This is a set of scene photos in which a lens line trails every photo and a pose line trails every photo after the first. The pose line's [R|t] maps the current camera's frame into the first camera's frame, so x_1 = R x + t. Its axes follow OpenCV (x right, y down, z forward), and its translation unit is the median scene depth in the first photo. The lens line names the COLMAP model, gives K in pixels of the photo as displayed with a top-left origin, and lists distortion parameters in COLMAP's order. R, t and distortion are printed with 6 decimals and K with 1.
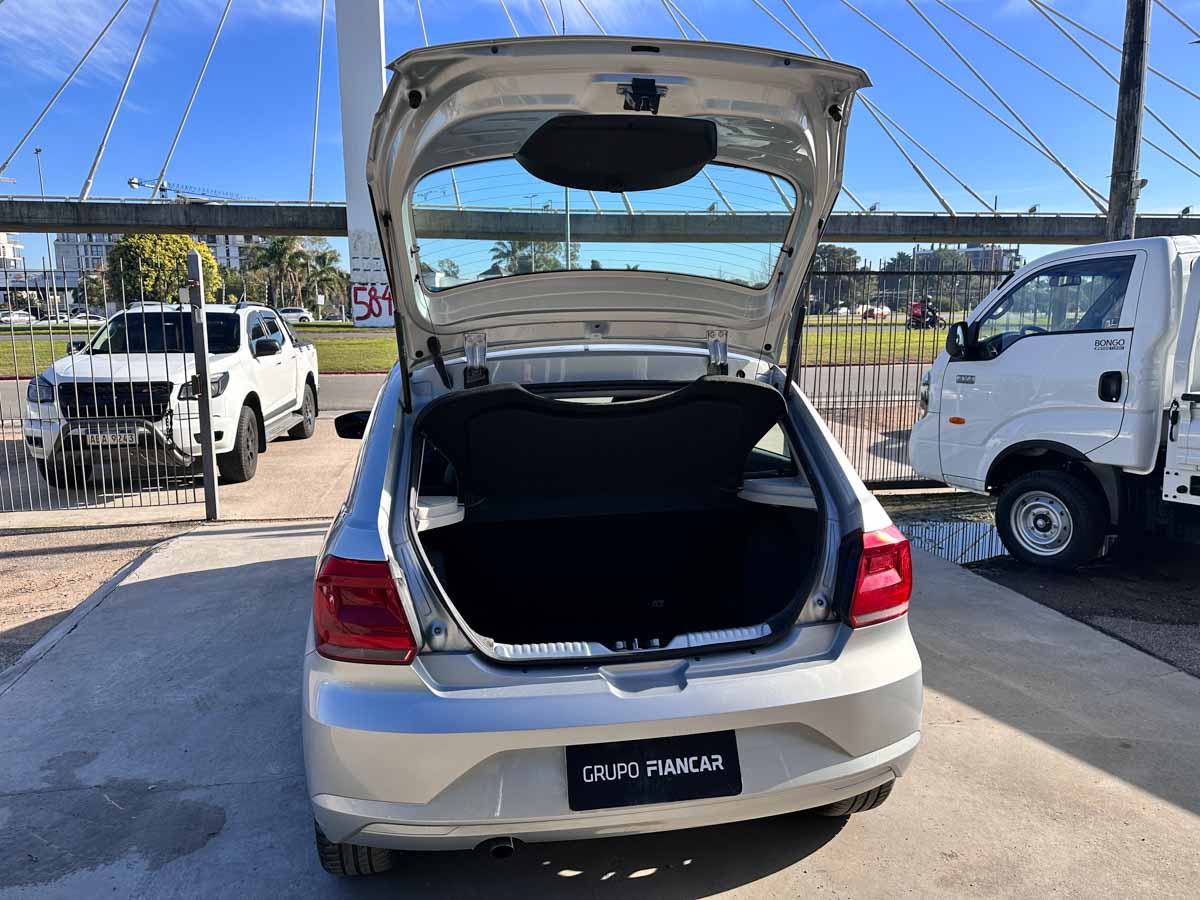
lens RADIAL K [[845.4, 0, 620.2], [0, 845.4, 437.2], [0, 0, 1]] dist [-0.006946, -0.003765]
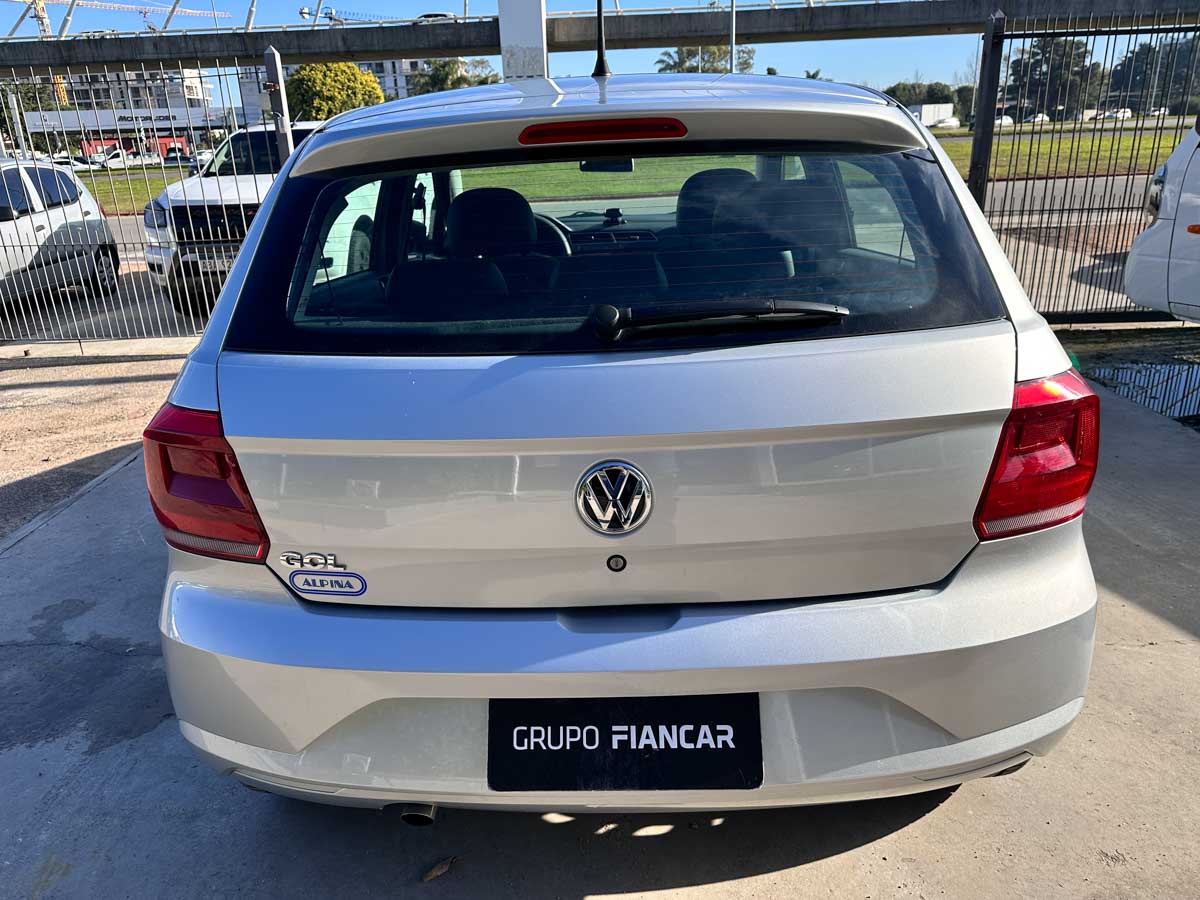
lens RADIAL K [[853.3, 0, 600.0], [0, 853.3, 450.0], [0, 0, 1]] dist [0.001408, -0.008976]
pose [[0.976990, 0.038328, -0.209813, 0.085430], [0.005988, 0.978404, 0.206616, 0.022669], [0.213201, -0.203118, 0.955661, 0.233040]]
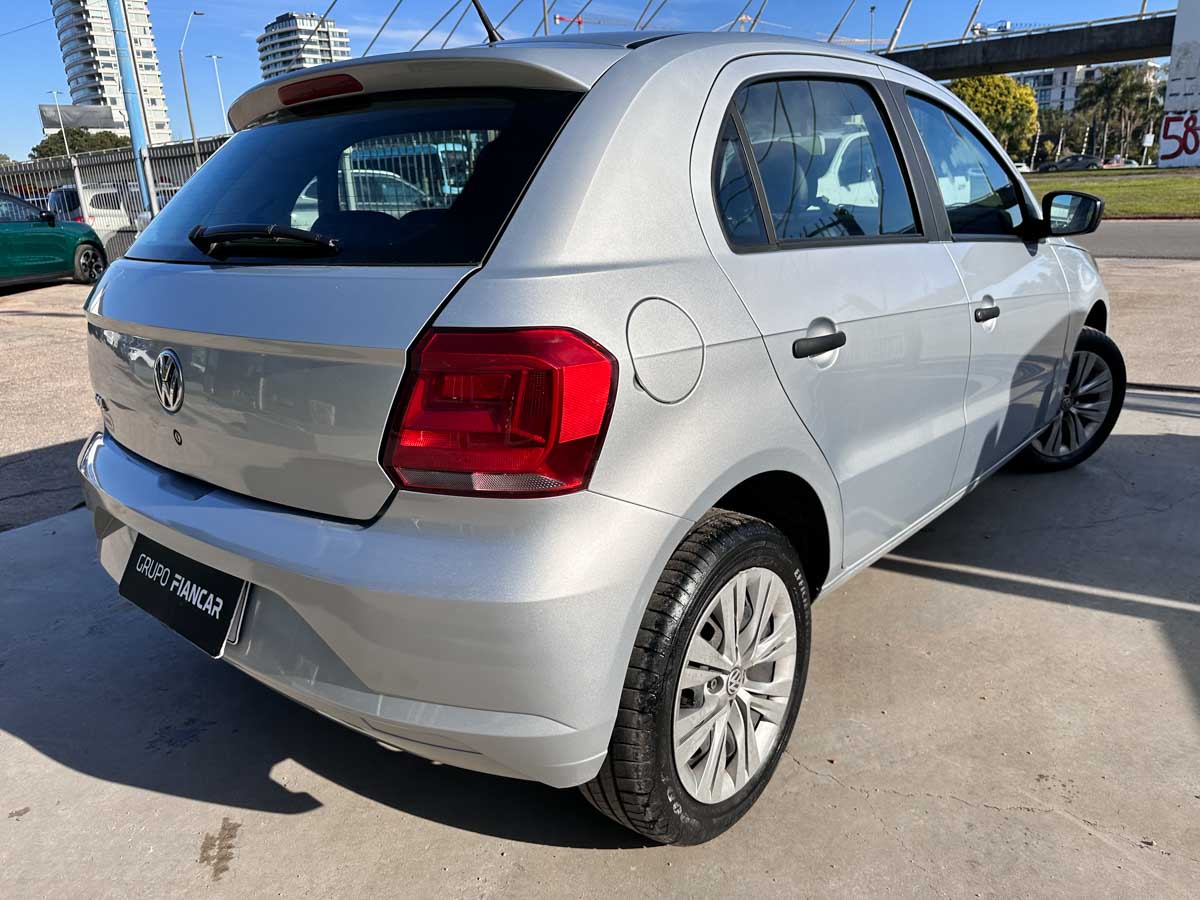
lens RADIAL K [[853.3, 0, 600.0], [0, 853.3, 450.0], [0, 0, 1]] dist [0.001408, -0.008976]
pose [[0.626115, 0.206229, -0.751964, 0.488407], [-0.069574, 0.975318, 0.209555, 0.040885], [0.776620, -0.078888, 0.625010, 0.459835]]
